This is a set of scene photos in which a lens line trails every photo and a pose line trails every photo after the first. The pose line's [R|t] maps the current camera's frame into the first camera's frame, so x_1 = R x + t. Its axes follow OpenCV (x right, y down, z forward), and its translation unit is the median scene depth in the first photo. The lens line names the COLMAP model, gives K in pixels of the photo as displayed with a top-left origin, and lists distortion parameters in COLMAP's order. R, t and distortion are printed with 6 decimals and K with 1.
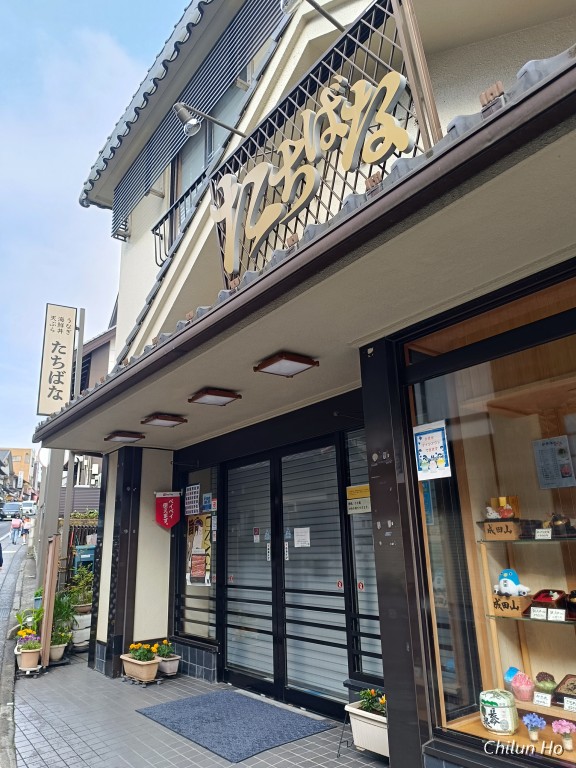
lens RADIAL K [[531.1, 0, 287.5], [0, 531.1, 383.7], [0, 0, 1]] dist [0.001416, 0.002444]
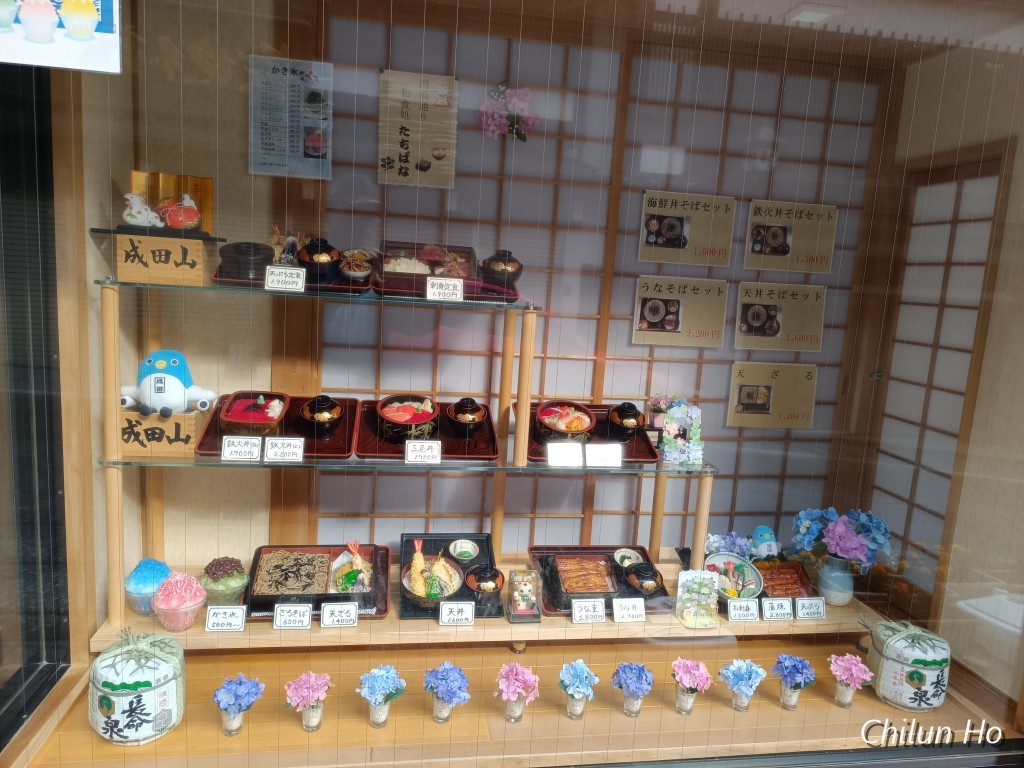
lens RADIAL K [[708.1, 0, 515.0], [0, 708.1, 377.6], [0, 0, 1]] dist [0.001416, 0.002444]
pose [[0.473779, -0.073303, 0.877588, 0.063382], [-0.330162, 0.909059, 0.254175, 0.145478], [-0.816411, -0.410169, 0.406491, 0.570897]]
